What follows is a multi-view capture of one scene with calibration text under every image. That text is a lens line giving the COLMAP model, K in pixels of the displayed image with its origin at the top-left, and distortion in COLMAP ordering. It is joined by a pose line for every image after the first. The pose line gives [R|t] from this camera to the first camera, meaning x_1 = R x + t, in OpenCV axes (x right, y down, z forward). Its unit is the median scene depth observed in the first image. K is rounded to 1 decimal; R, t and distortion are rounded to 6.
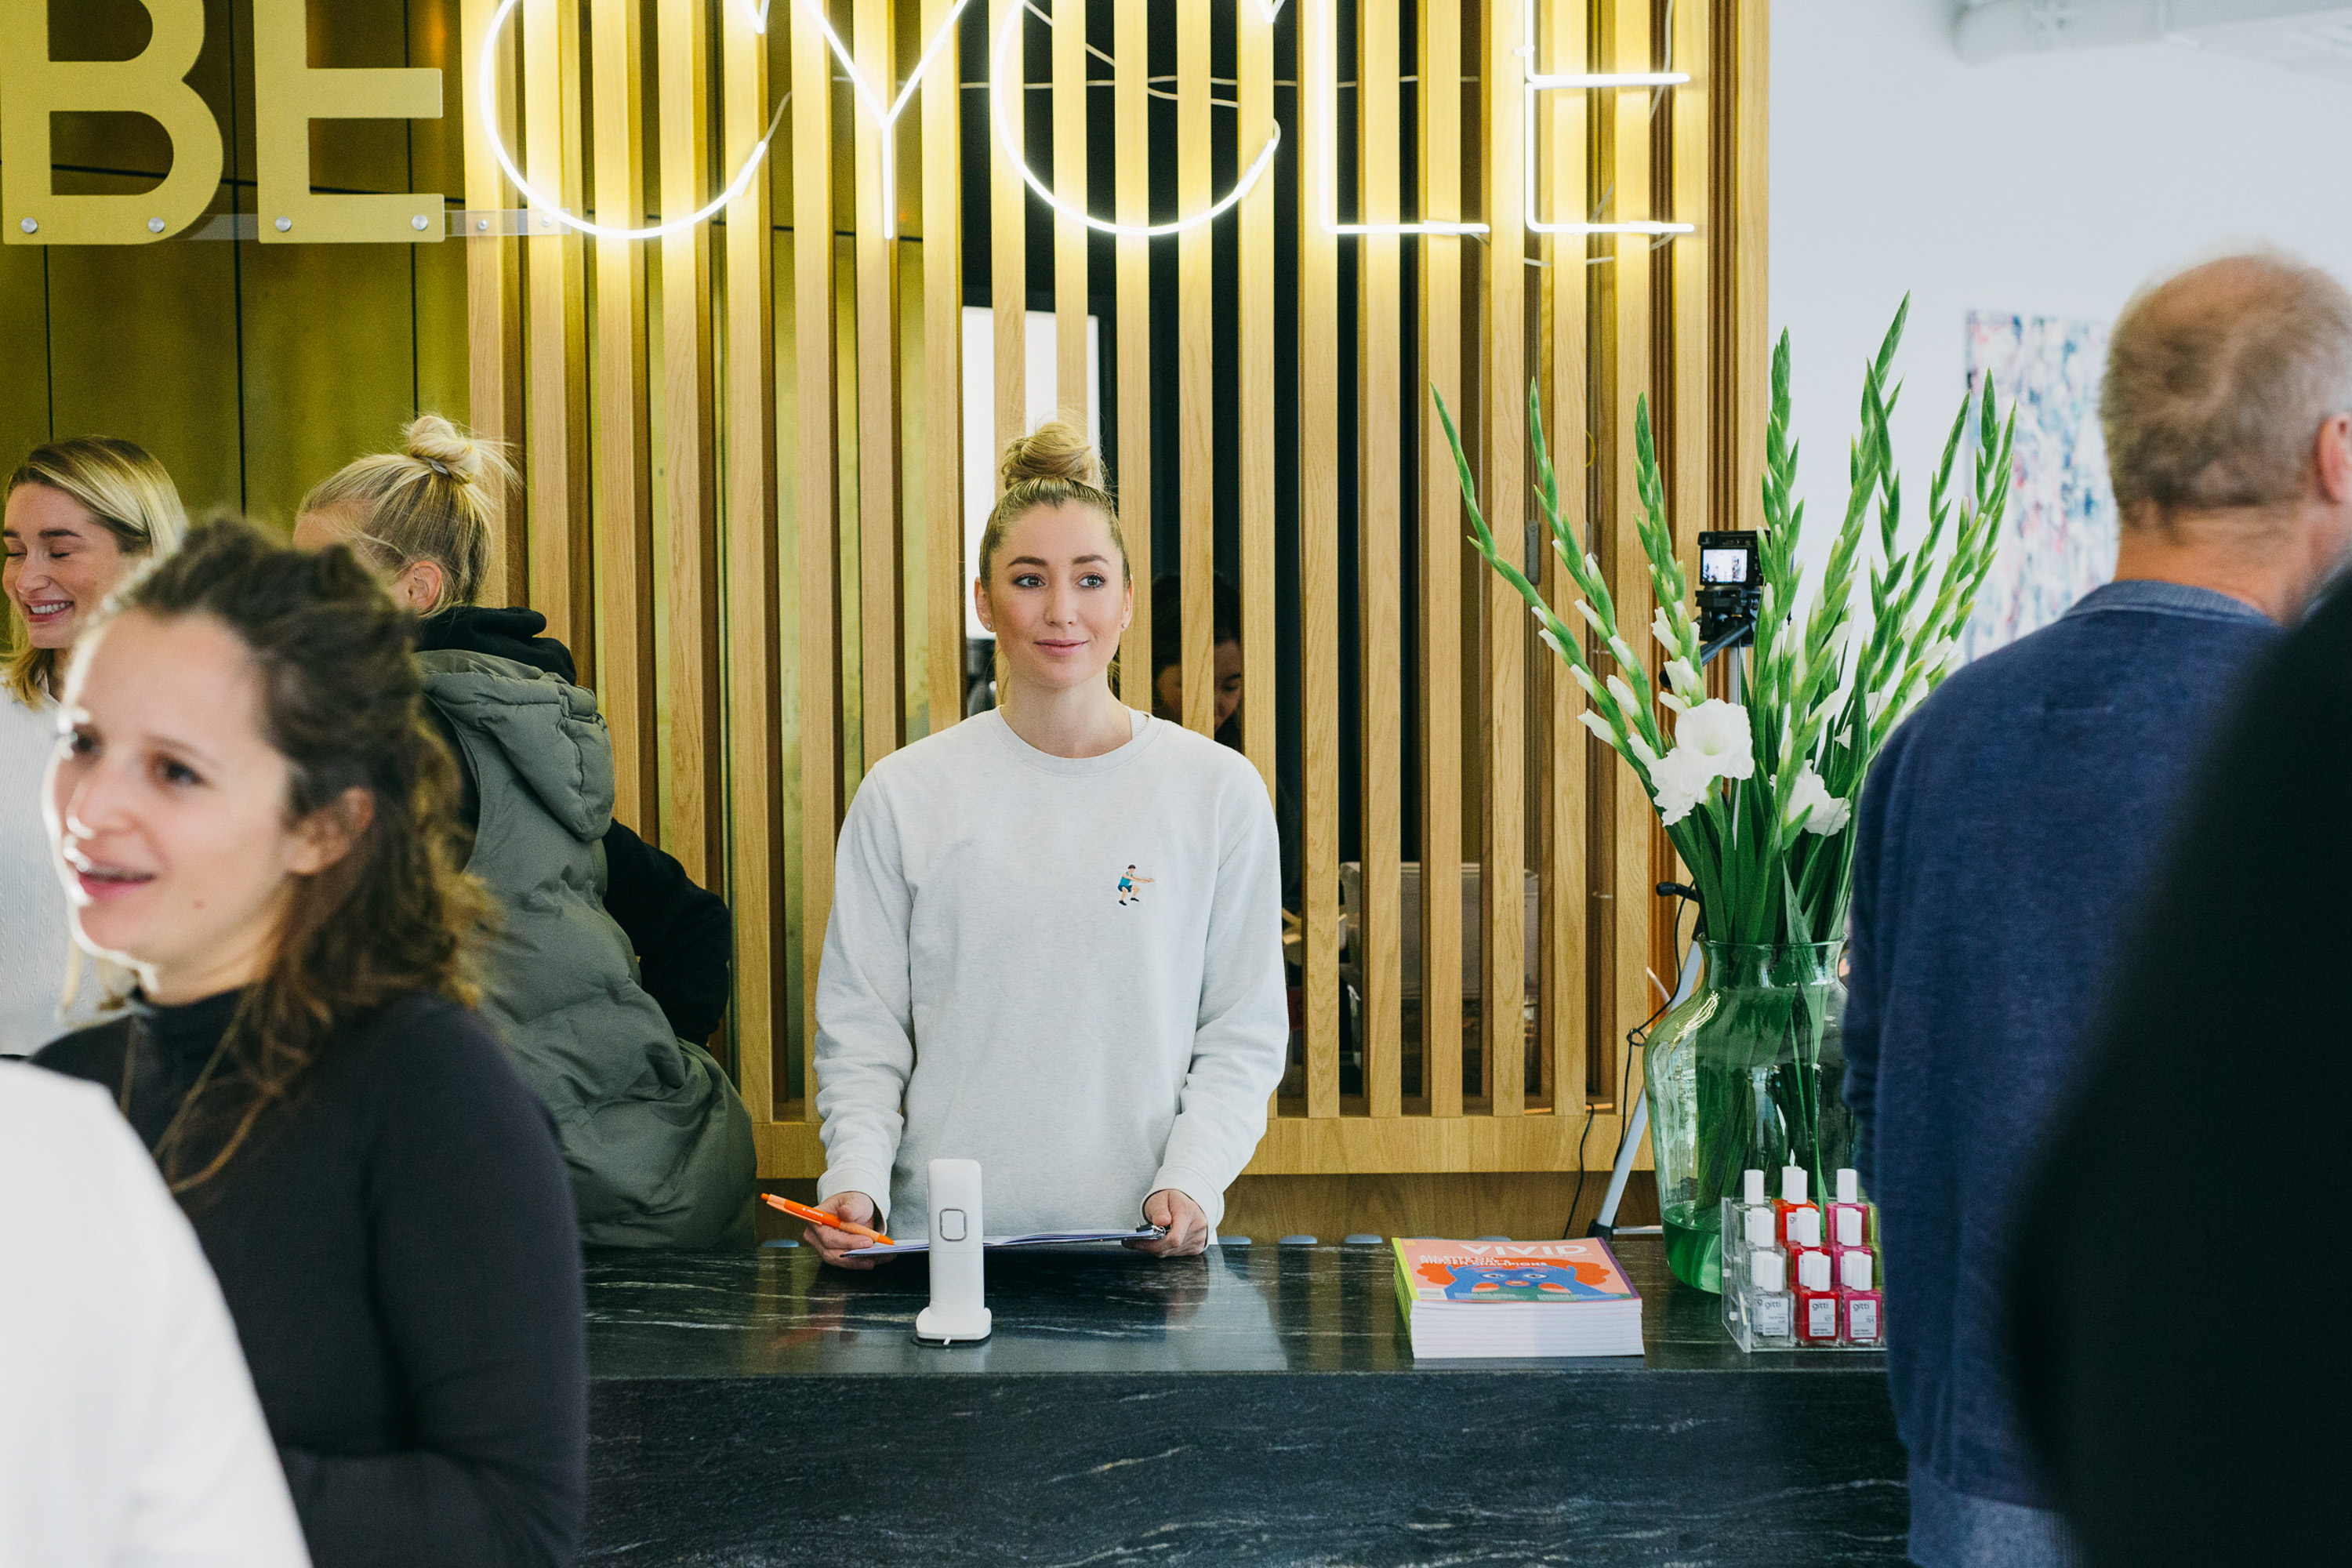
lens RADIAL K [[3439.1, 0, 1176.0], [0, 3439.1, 784.0], [0, 0, 1]] dist [0.005204, 0.078204]
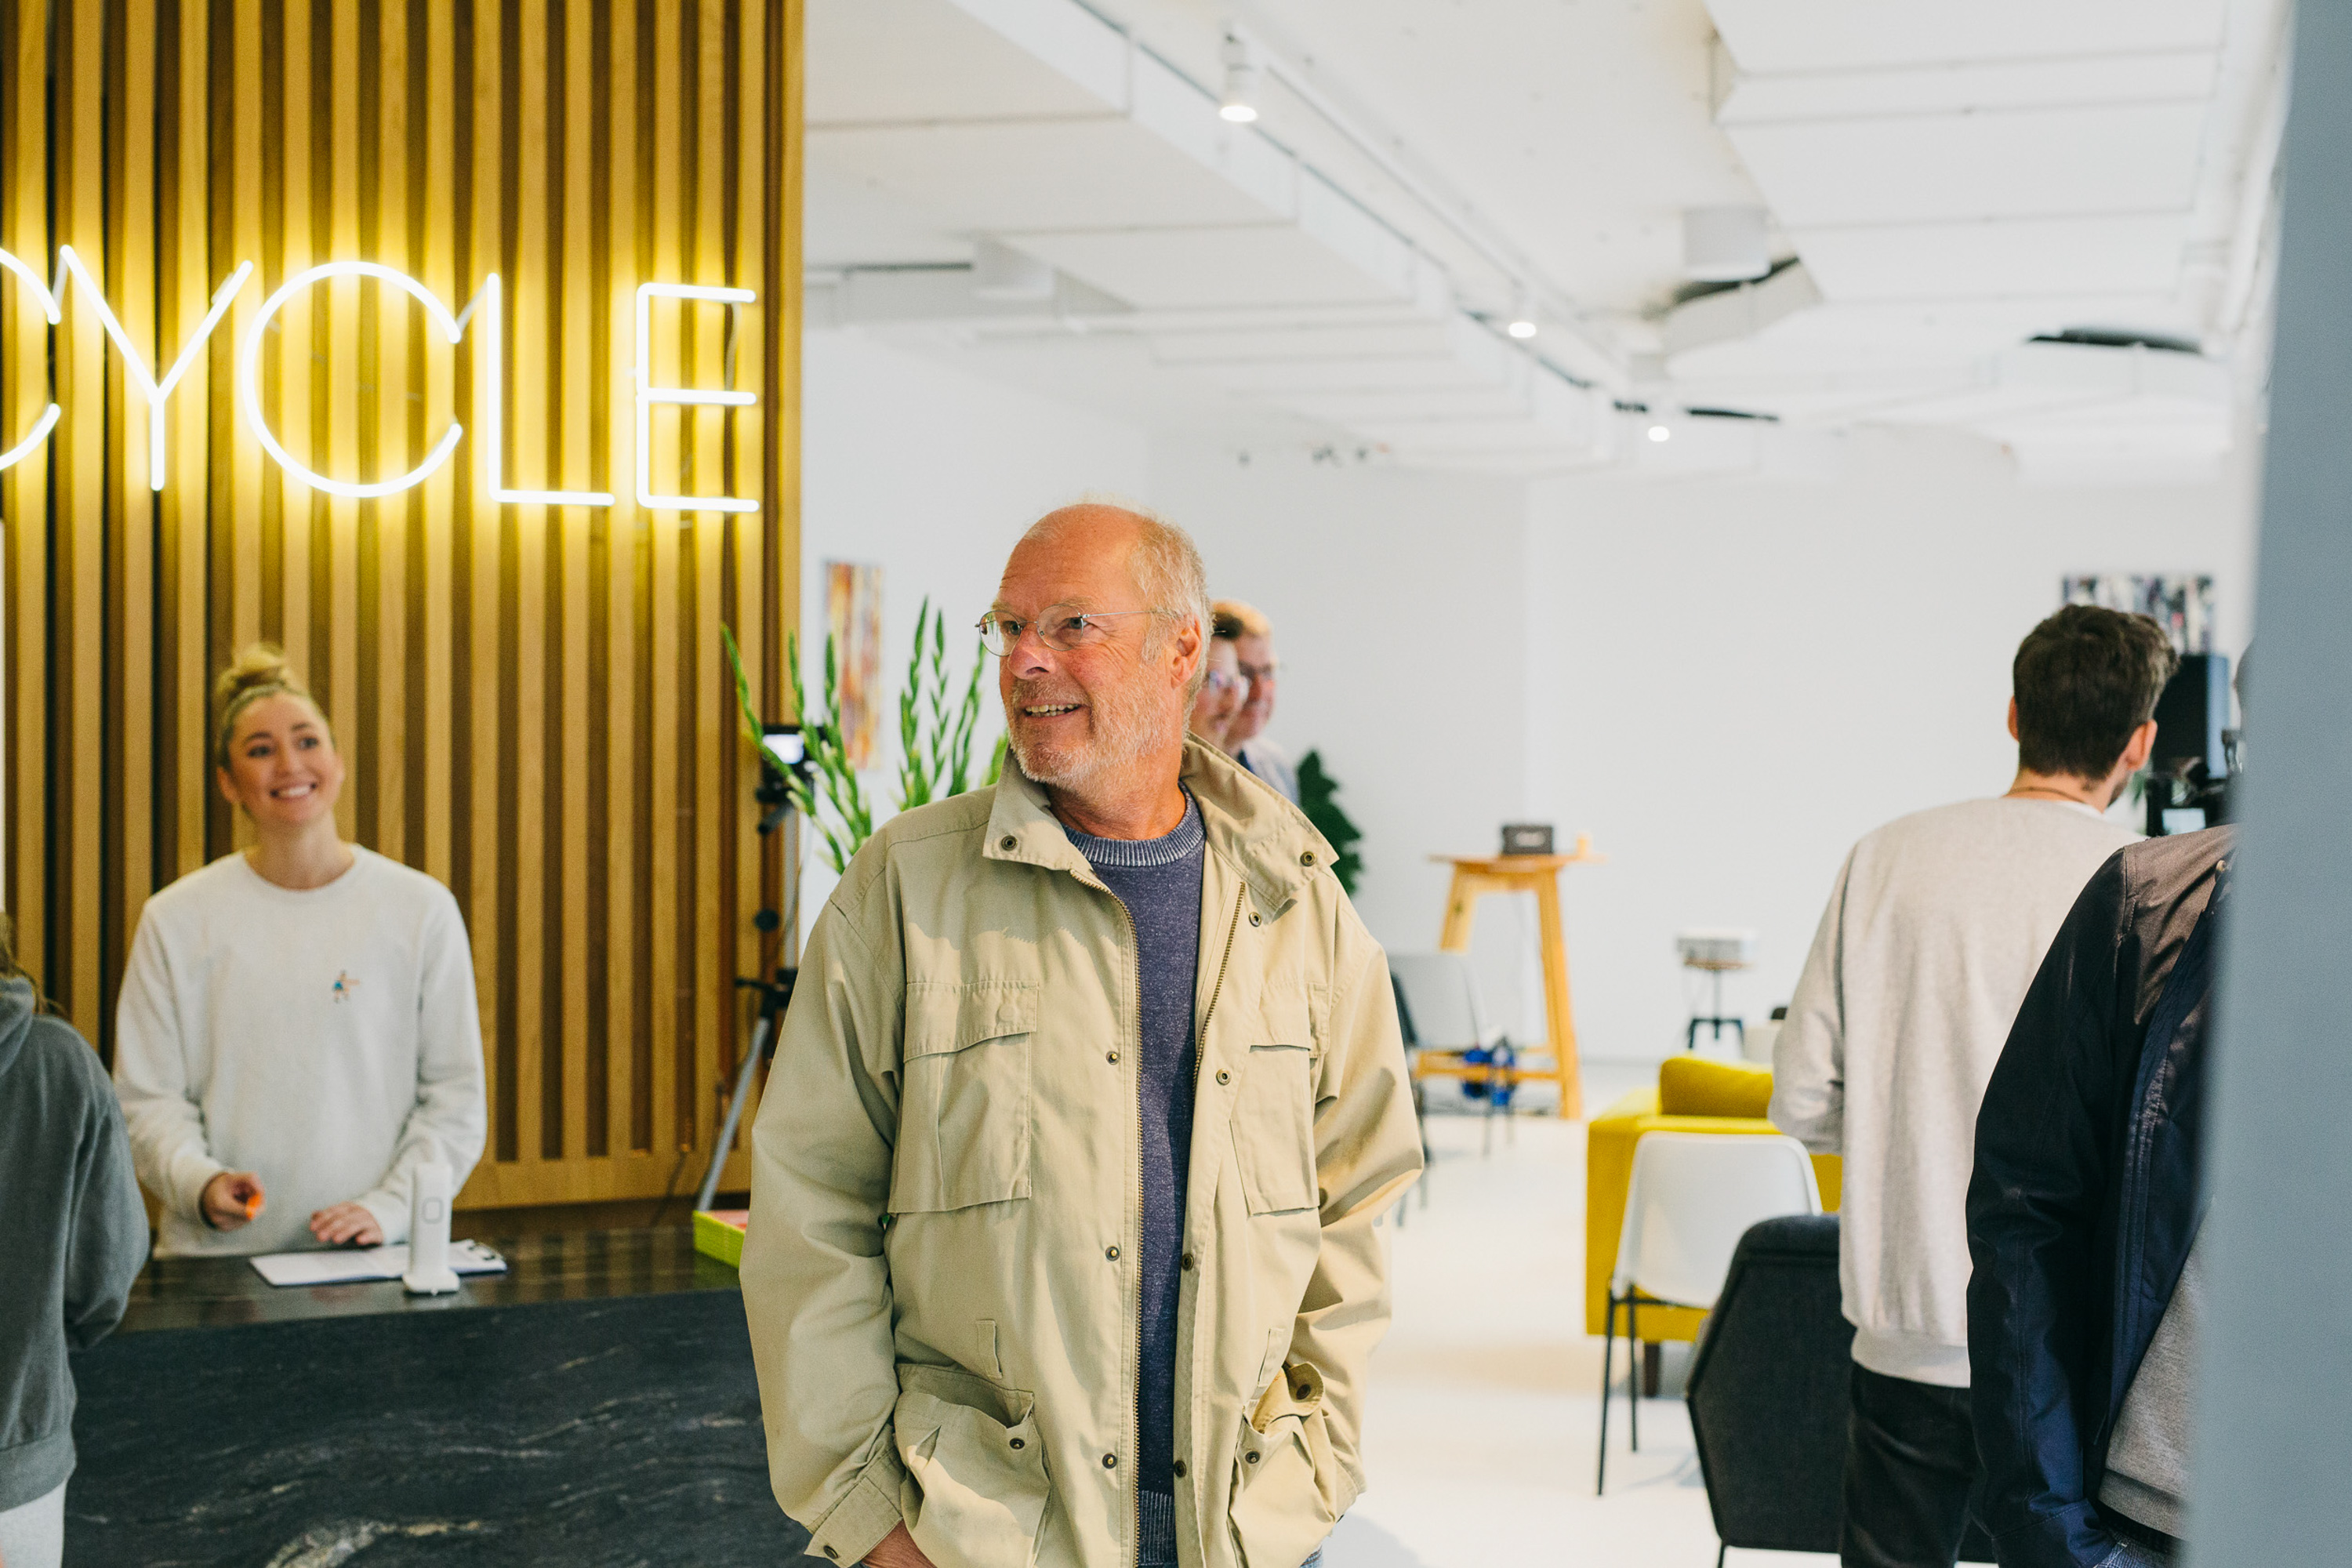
lens RADIAL K [[3439.1, 0, 1176.0], [0, 3439.1, 784.0], [0, 0, 1]] dist [0.005204, 0.078204]
pose [[0.887479, 0.004818, 0.460823, -0.348452], [0.018145, 0.998805, -0.045389, 0.017593], [-0.460491, 0.048643, 0.886331, -0.316889]]
